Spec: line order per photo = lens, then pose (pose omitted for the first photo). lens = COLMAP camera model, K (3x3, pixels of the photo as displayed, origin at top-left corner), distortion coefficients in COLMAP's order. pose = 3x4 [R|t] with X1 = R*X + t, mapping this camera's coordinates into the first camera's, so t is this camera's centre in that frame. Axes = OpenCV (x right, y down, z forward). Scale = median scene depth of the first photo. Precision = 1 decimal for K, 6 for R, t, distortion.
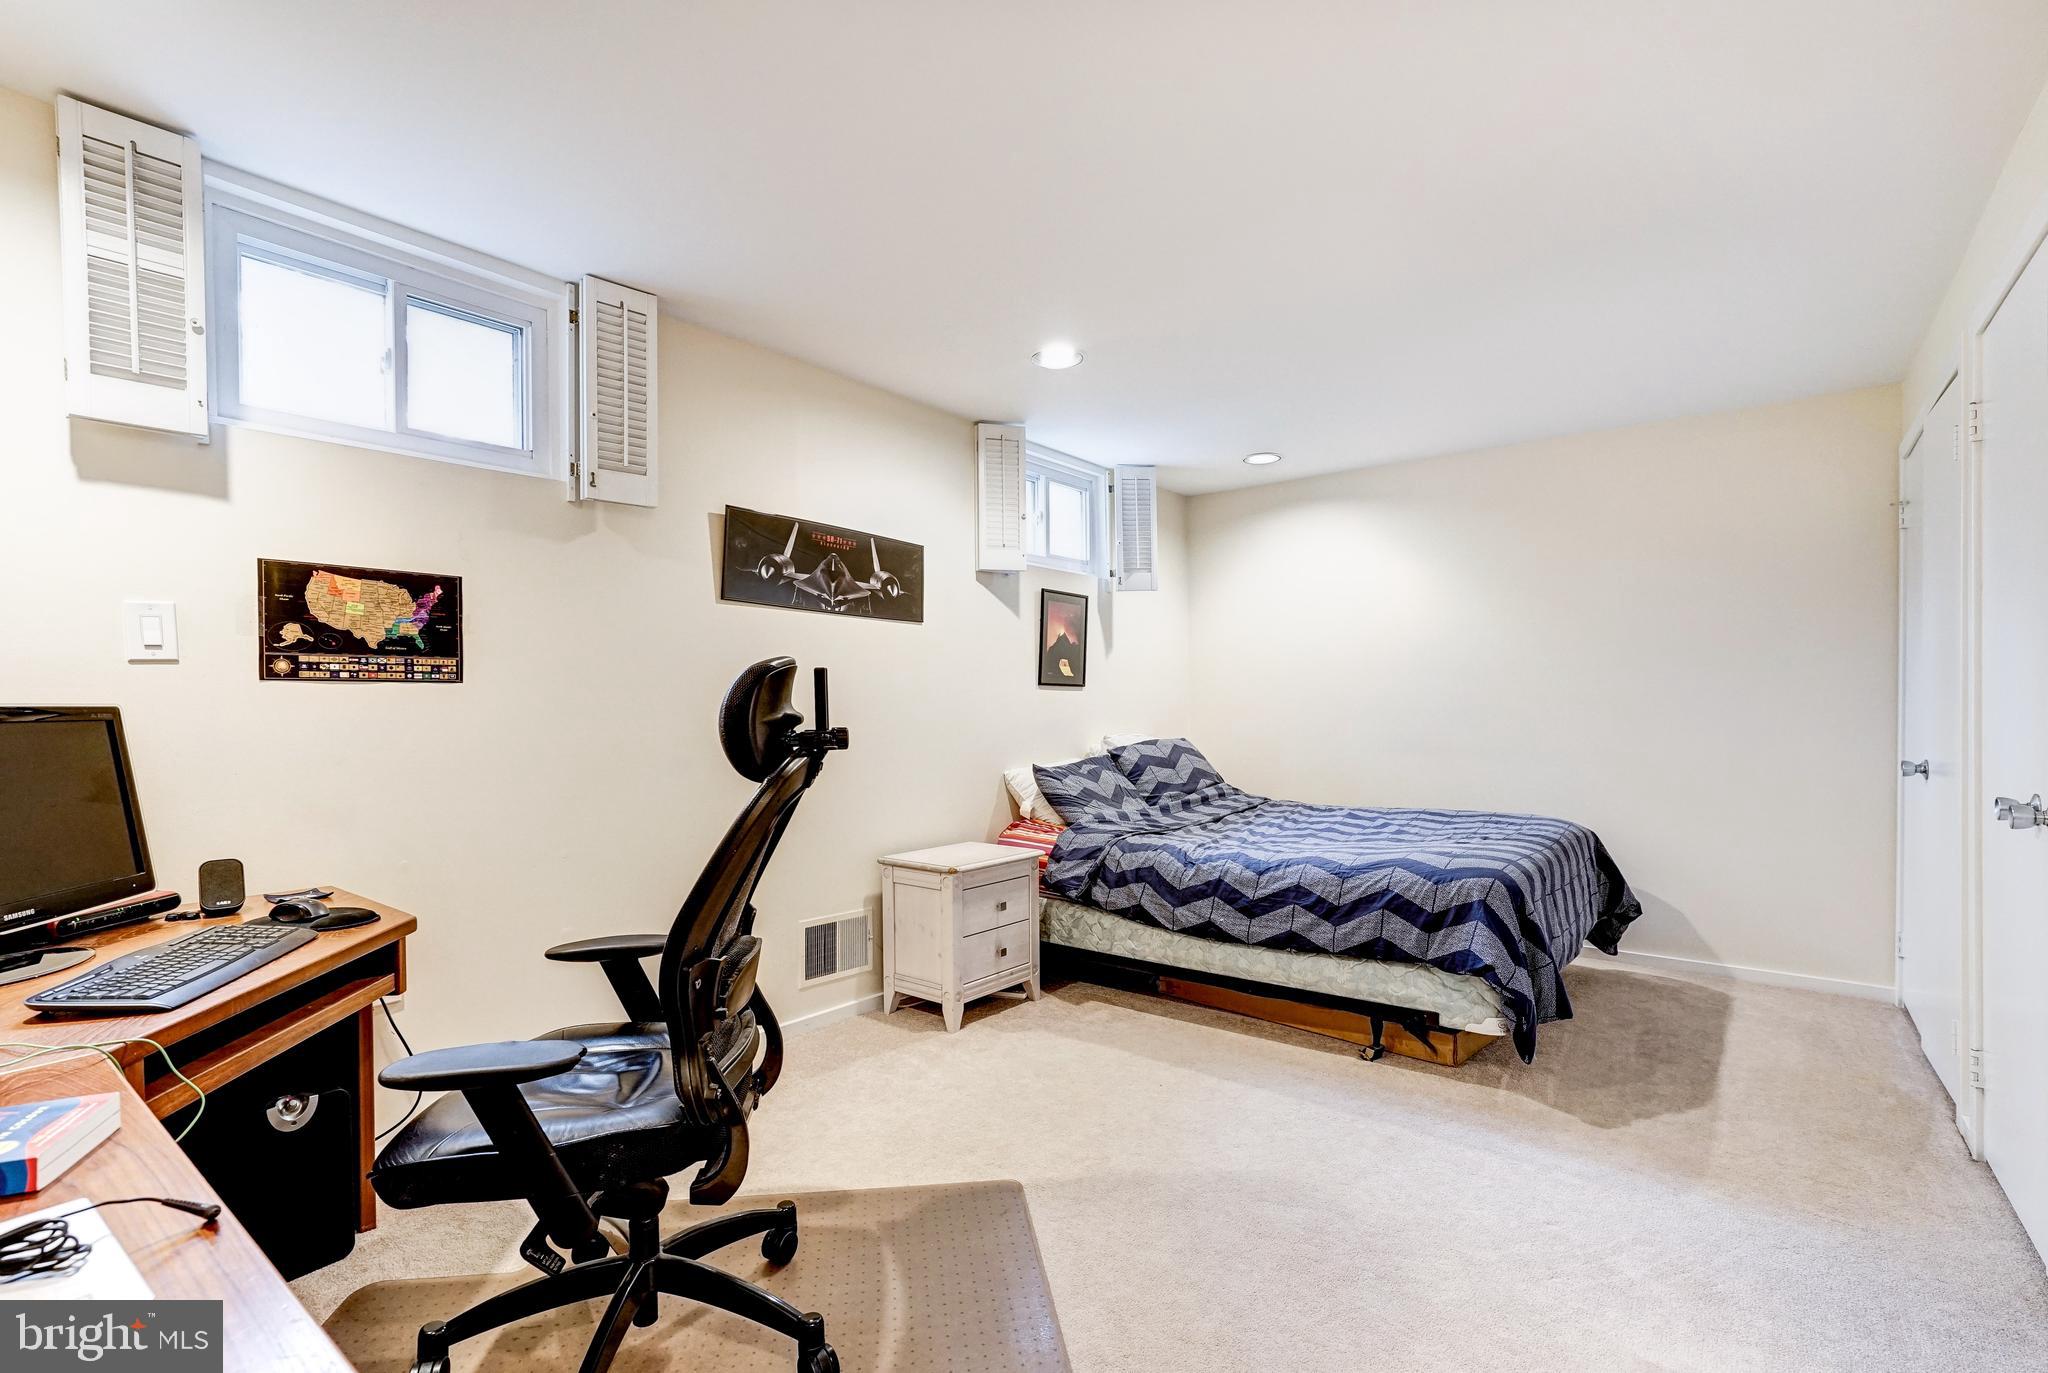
lens RADIAL K [[933.3, 0, 1025.0], [0, 933.3, 705.5], [0, 0, 1]] dist [-0.029980, 0.005106]
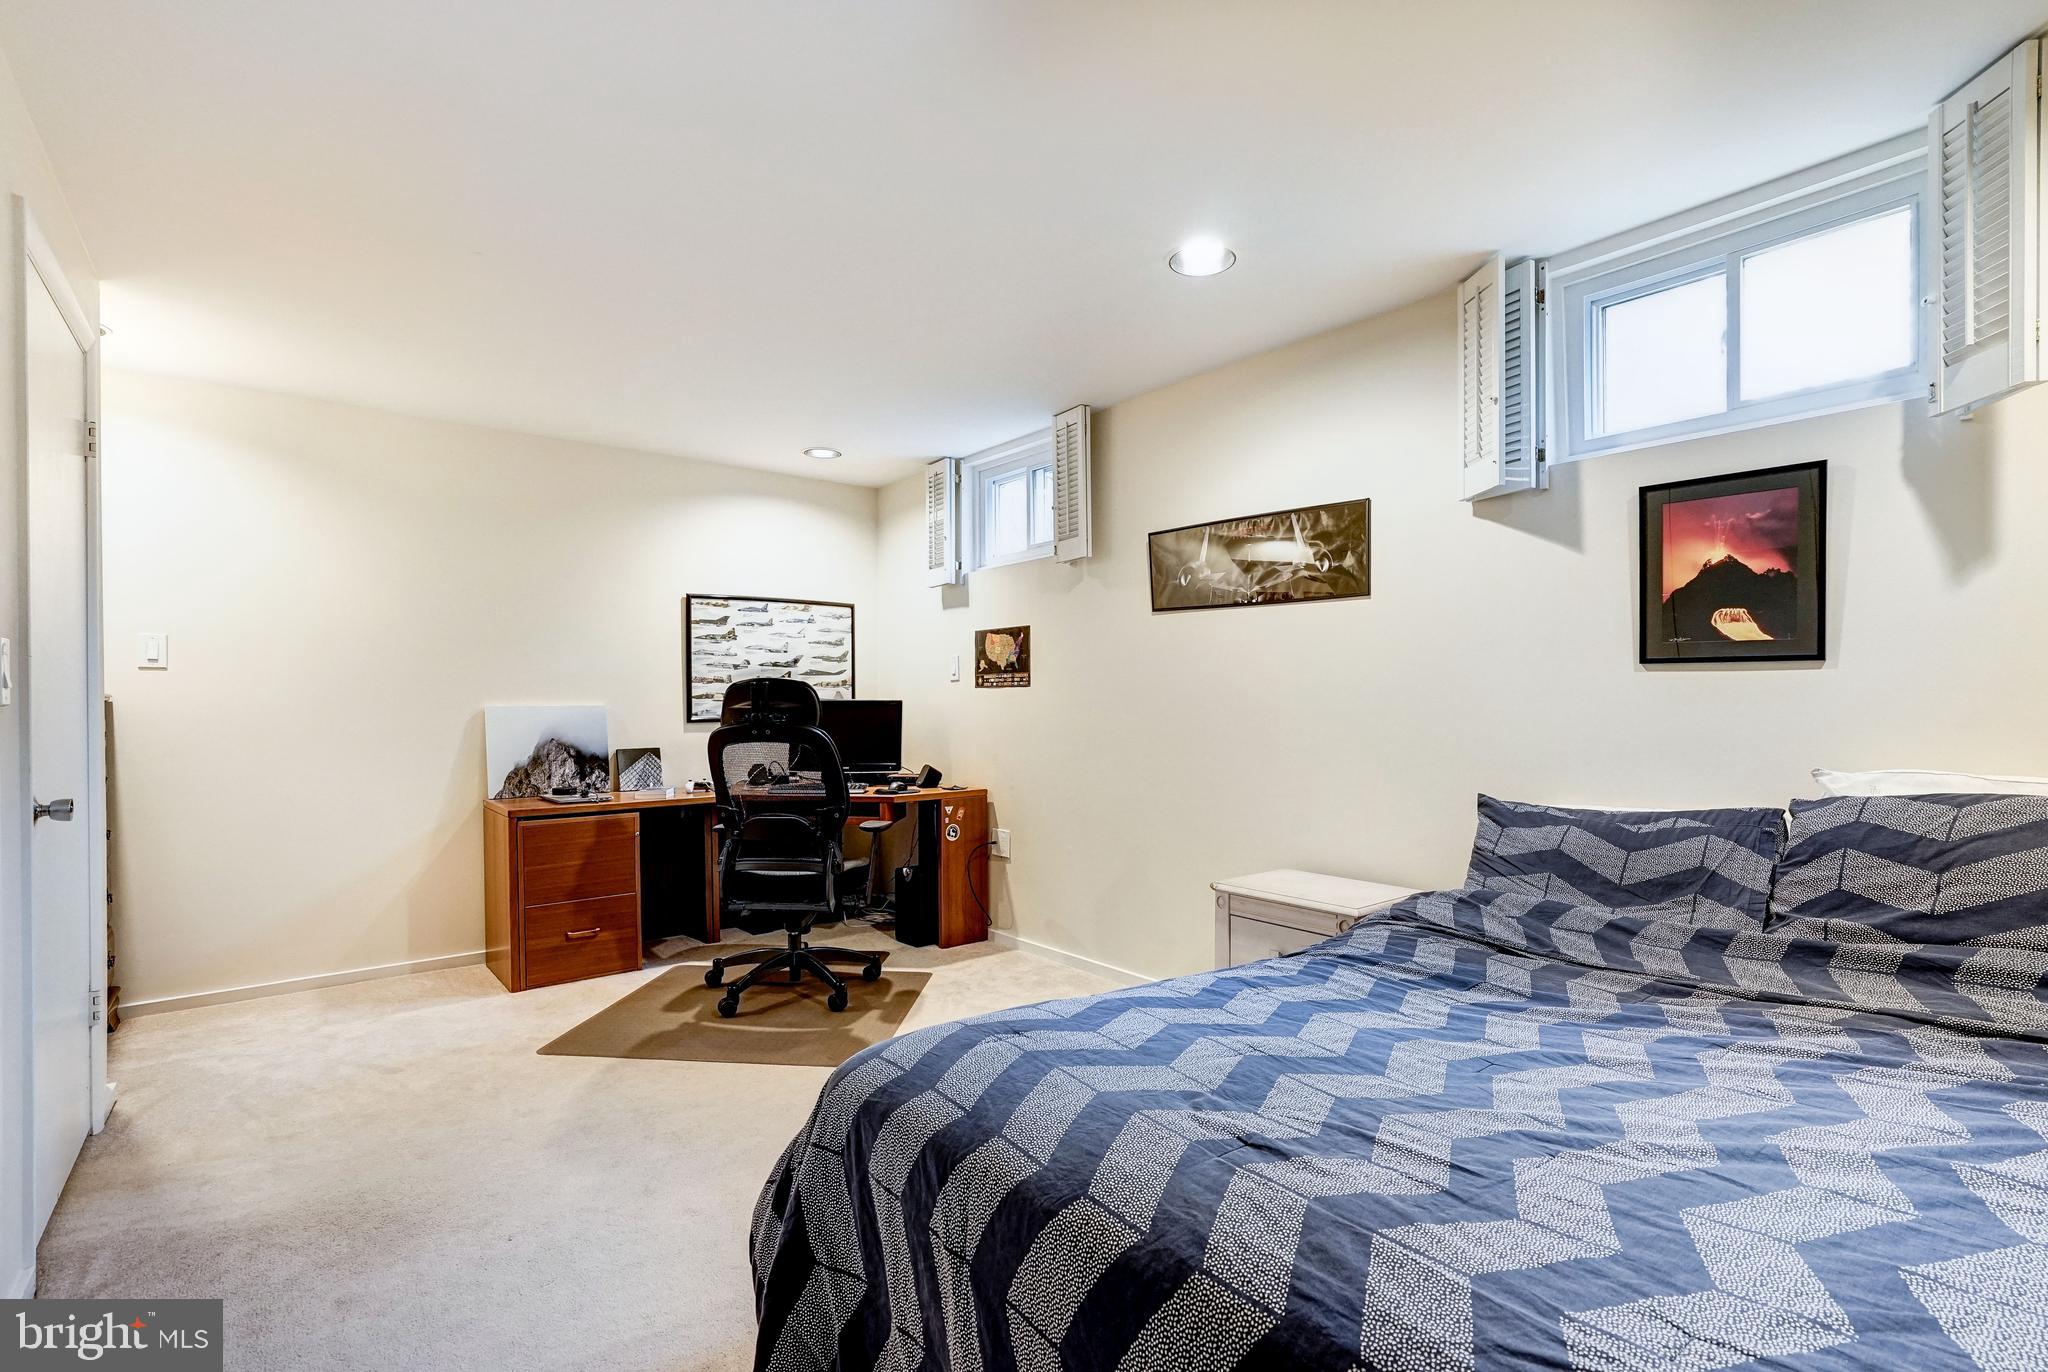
lens RADIAL K [[933.3, 0, 1022.3], [0, 933.3, 695.6], [0, 0, 1]] dist [-0.029980, 0.005106]
pose [[-0.199431, 0.003179, -0.979907, 1.142061], [0.006655, 0.999976, 0.001889, -0.011327], [0.979889, -0.006144, -0.199448, 1.372923]]
